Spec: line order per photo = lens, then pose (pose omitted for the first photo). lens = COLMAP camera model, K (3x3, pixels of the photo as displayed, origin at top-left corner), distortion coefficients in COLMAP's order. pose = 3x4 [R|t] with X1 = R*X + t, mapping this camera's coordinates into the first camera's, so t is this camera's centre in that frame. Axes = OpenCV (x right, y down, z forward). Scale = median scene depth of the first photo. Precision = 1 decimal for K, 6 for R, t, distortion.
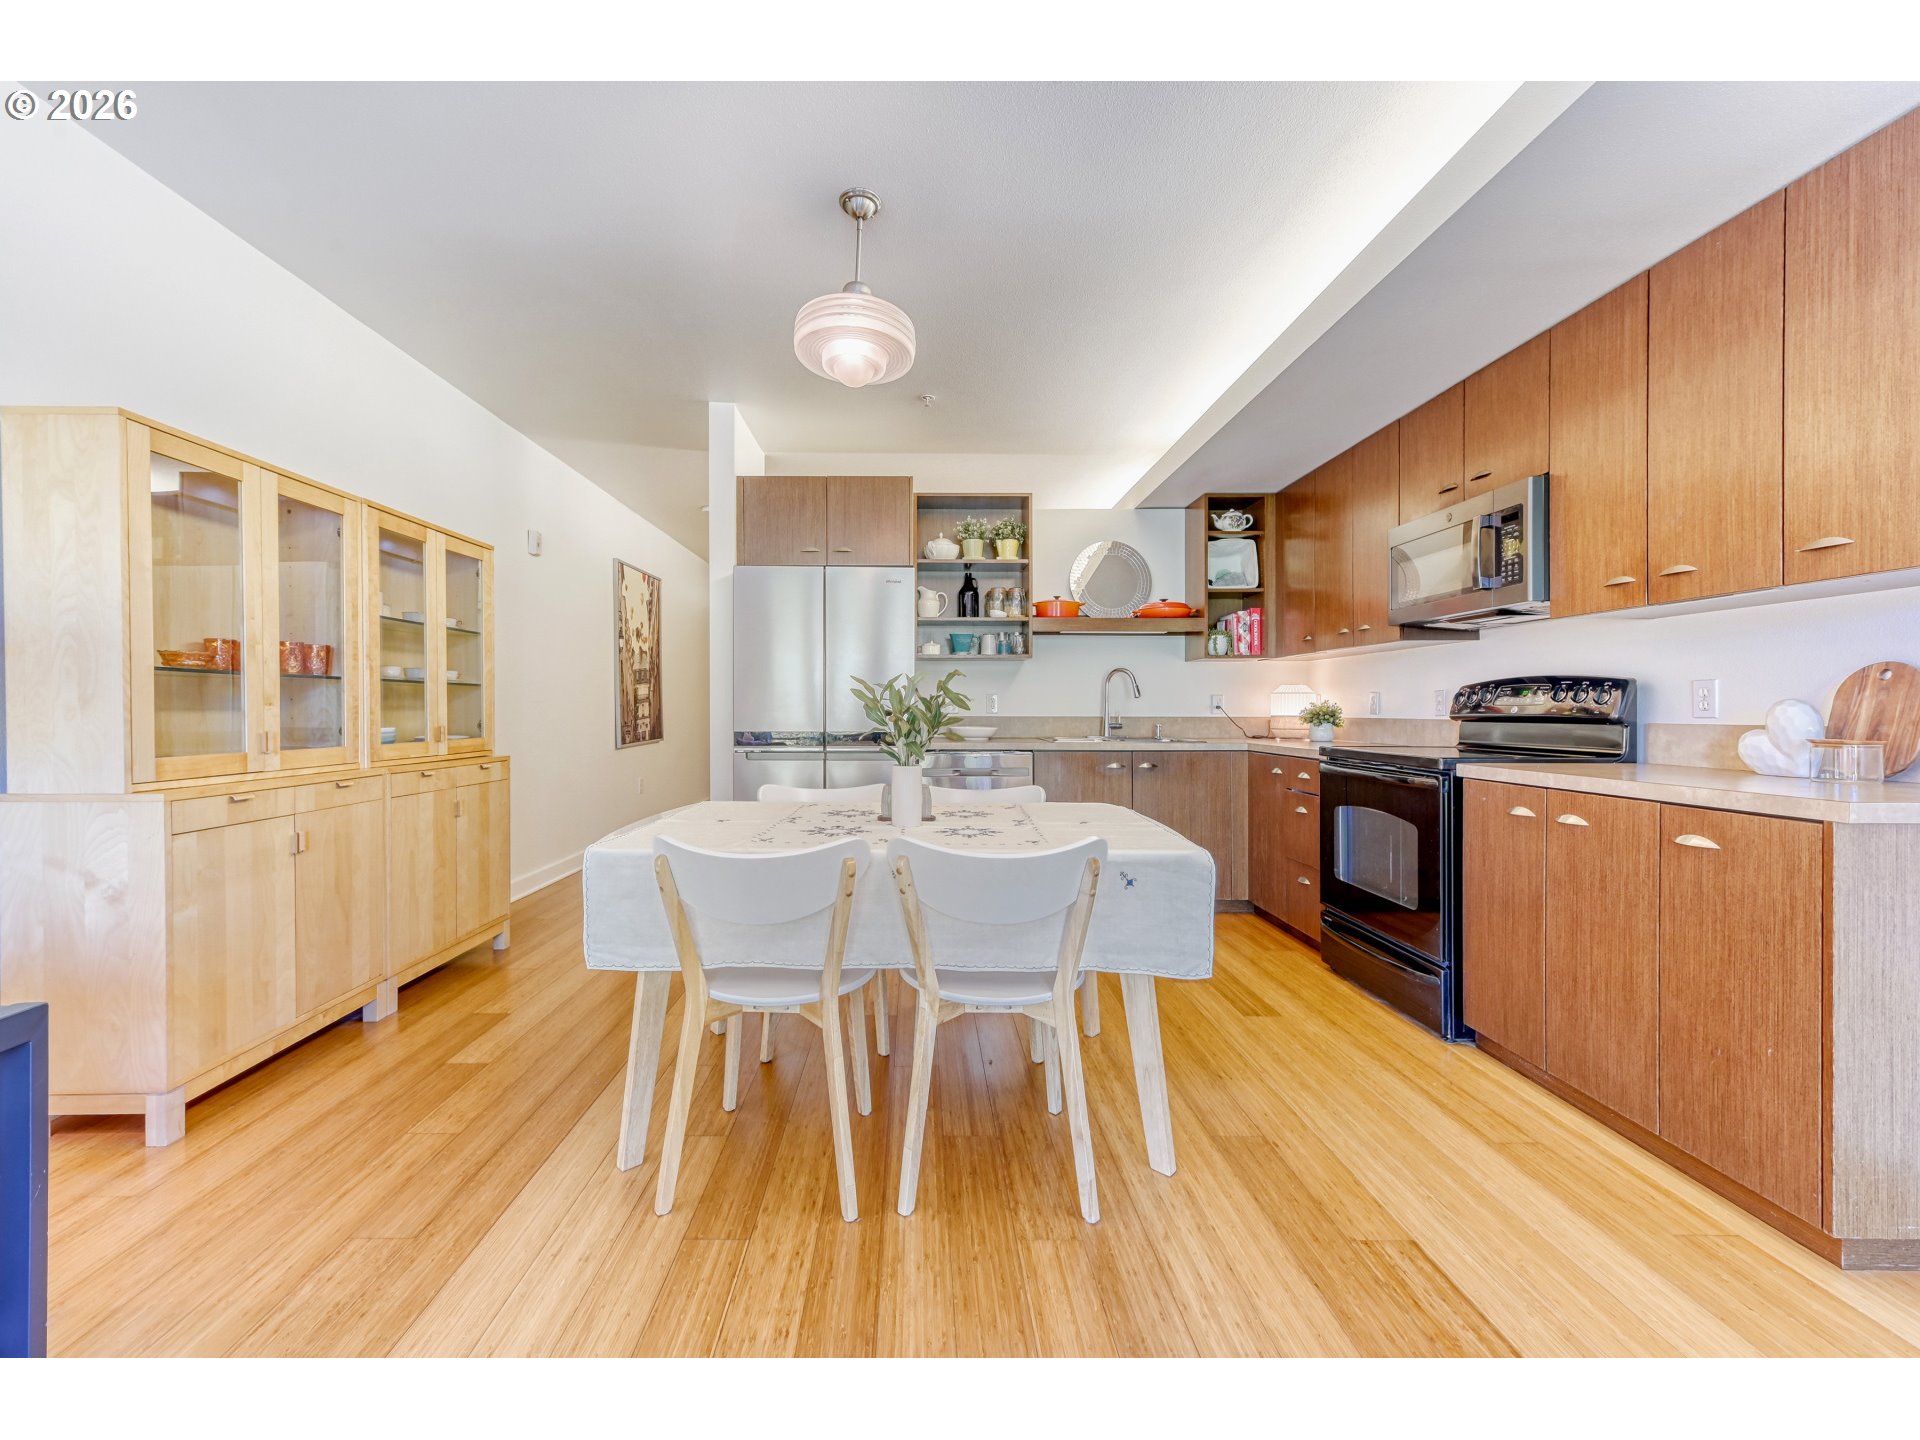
lens RADIAL K [[899.5, 0, 895.0], [0, 899.5, 714.9], [0, 0, 1]] dist [0.007011, -0.000613]
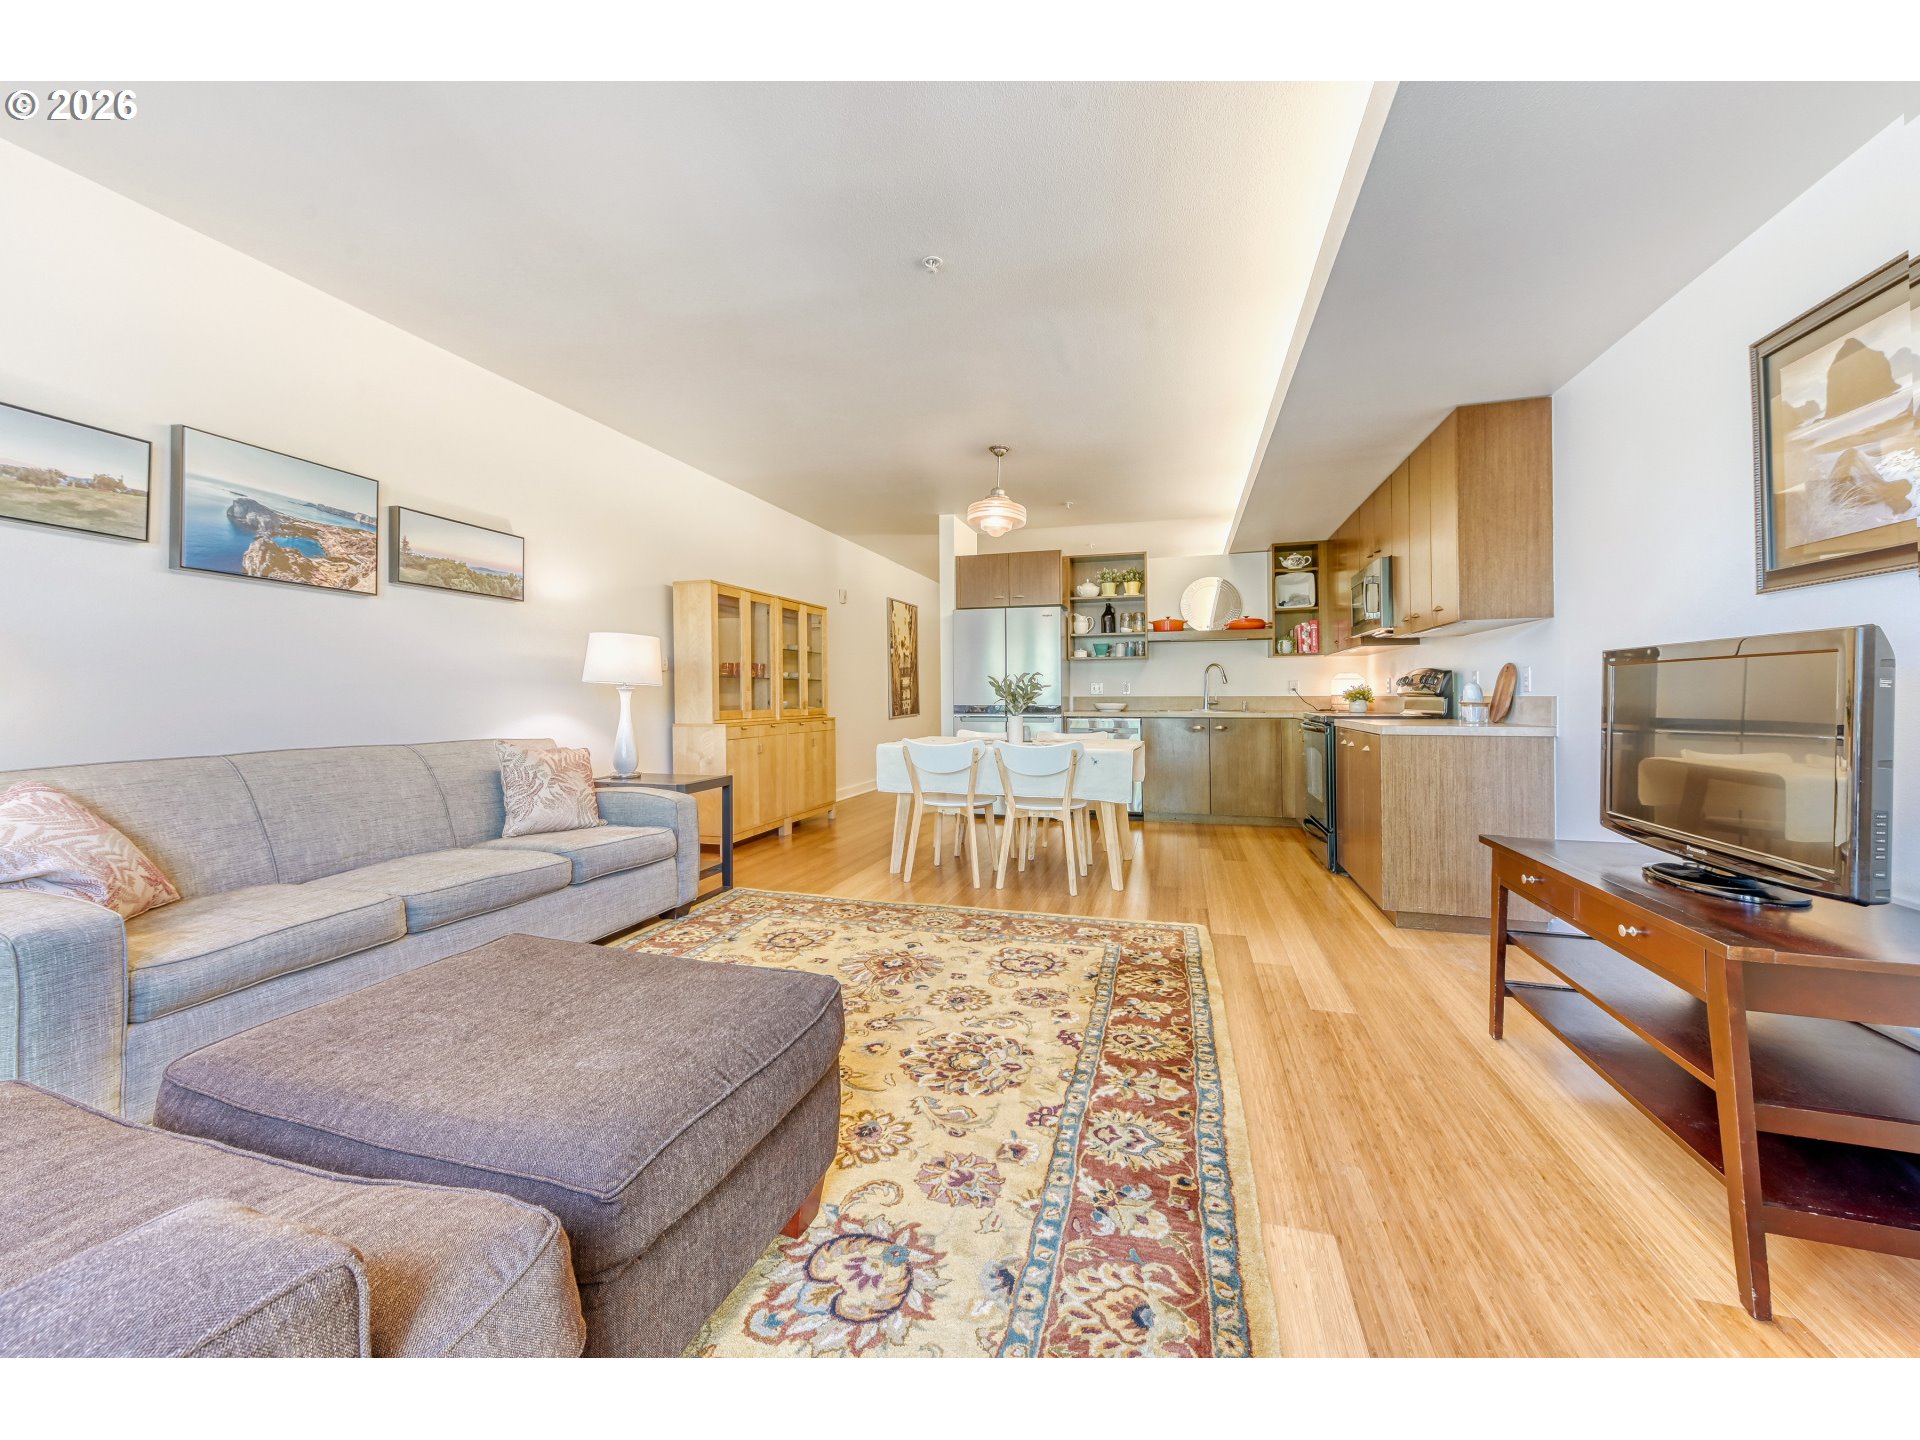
lens RADIAL K [[839.9, 0, 843.7], [0, 839.9, 707.4], [0, 0, 1]] dist [0.013223, 0.000289]
pose [[0.937845, 0.000501, -0.347054, 0.218792], [0.001988, 0.999975, 0.006816, 0.013277], [0.347048, -0.007082, 0.937821, -0.704352]]
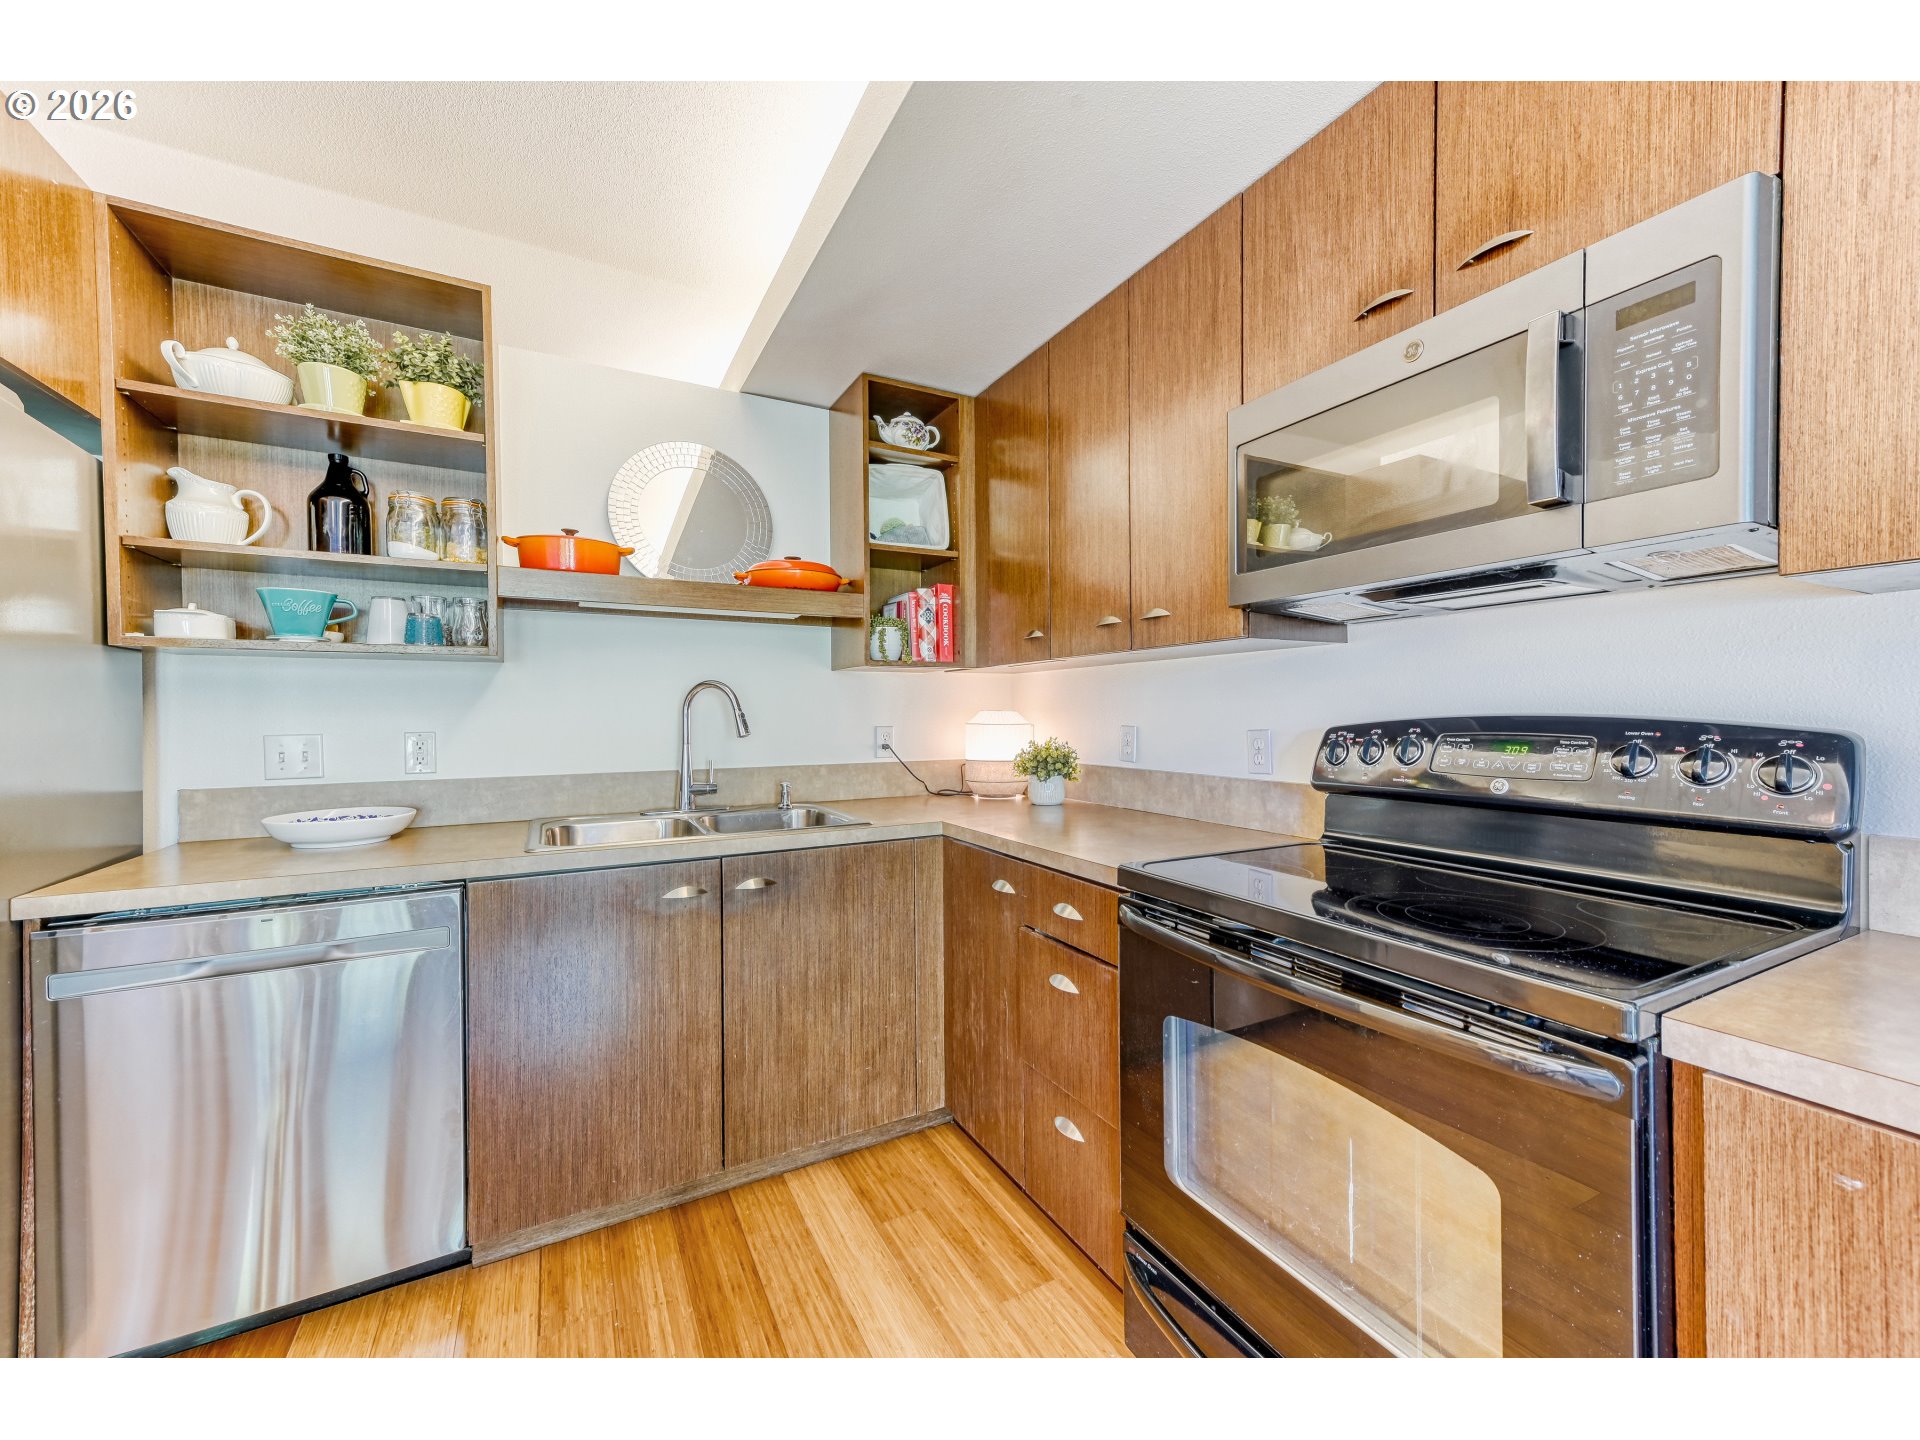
lens RADIAL K [[807.1, 0, 1025.2], [0, 807.1, 705.1], [0, 0, 1]] dist [0.014980, 0.000176]
pose [[0.859636, -0.000632, 0.510906, 0.228444], [0.009066, 0.999861, -0.014017, -0.039916], [-0.510826, 0.016681, 0.859522, 0.682614]]
